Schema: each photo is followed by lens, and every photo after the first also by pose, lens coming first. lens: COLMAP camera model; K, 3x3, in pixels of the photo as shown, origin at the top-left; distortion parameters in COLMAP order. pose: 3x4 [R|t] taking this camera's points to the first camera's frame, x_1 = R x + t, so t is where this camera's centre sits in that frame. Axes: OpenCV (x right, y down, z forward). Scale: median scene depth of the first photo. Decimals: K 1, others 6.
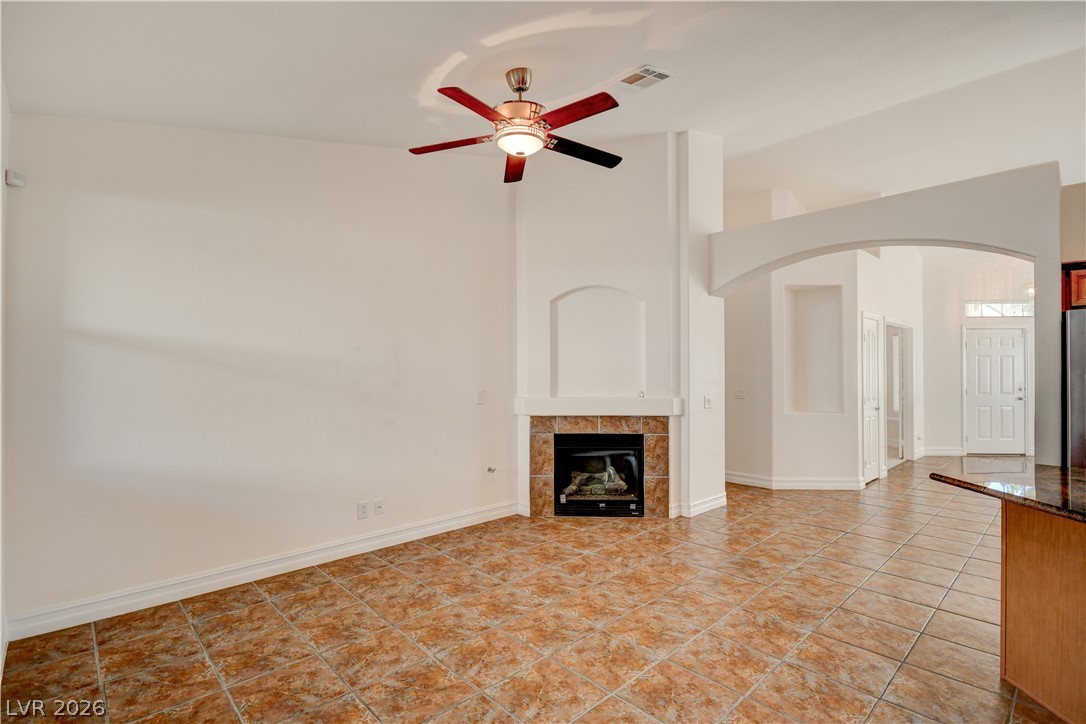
lens RADIAL K [[511.2, 0, 538.1], [0, 511.2, 368.0], [0, 0, 1]] dist [0.001401, 0.000114]
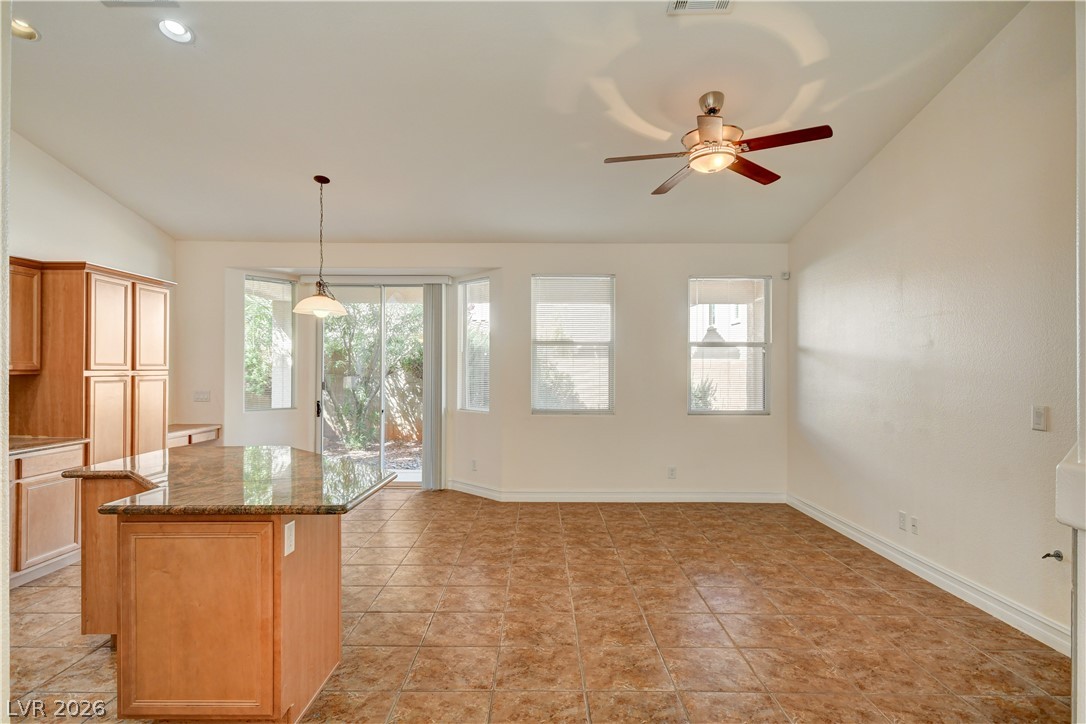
lens RADIAL K [[570.9, 0, 538.4], [0, 570.9, 366.4], [0, 0, 1]] dist [0.010399, 0.000415]
pose [[-0.684443, -0.004181, -0.729054, 0.708752], [0.002449, 0.999965, -0.008034, 0.003846], [0.729062, -0.007285, -0.684409, 1.001100]]
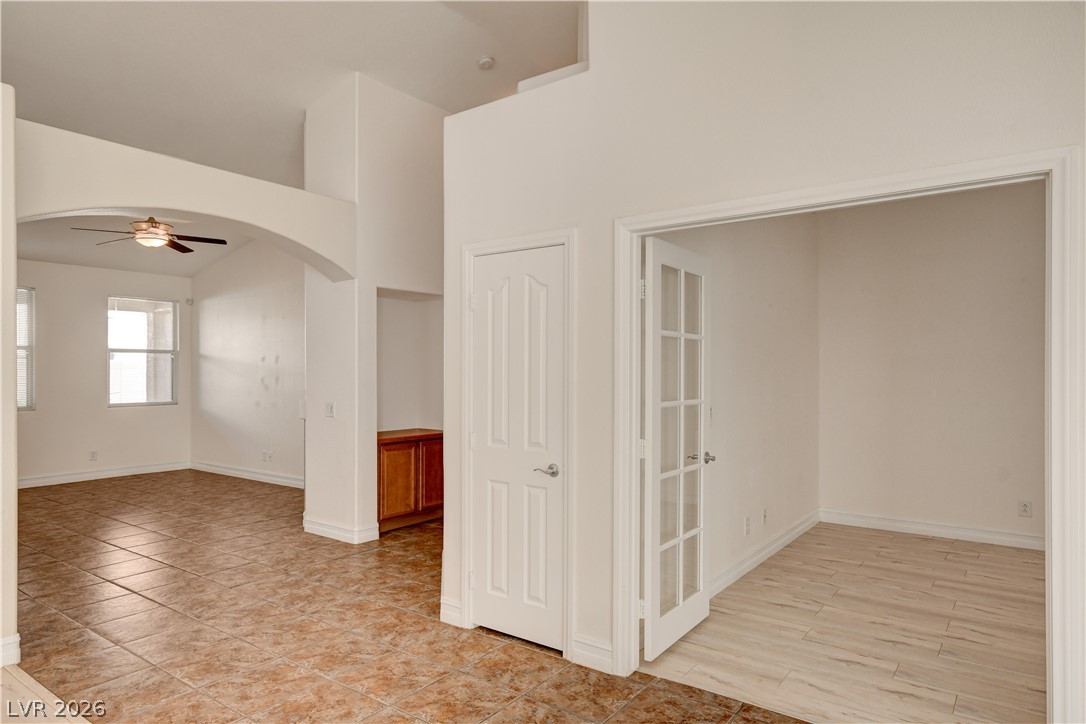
lens RADIAL K [[650.3, 0, 540.8], [0, 650.3, 373.5], [0, 0, 1]] dist [0.006960, 0.001334]
pose [[0.185364, 0.004986, -0.982657, 1.532093], [0.005643, 0.999965, 0.006138, 0.004717], [0.982654, -0.006683, 0.185329, 1.208140]]
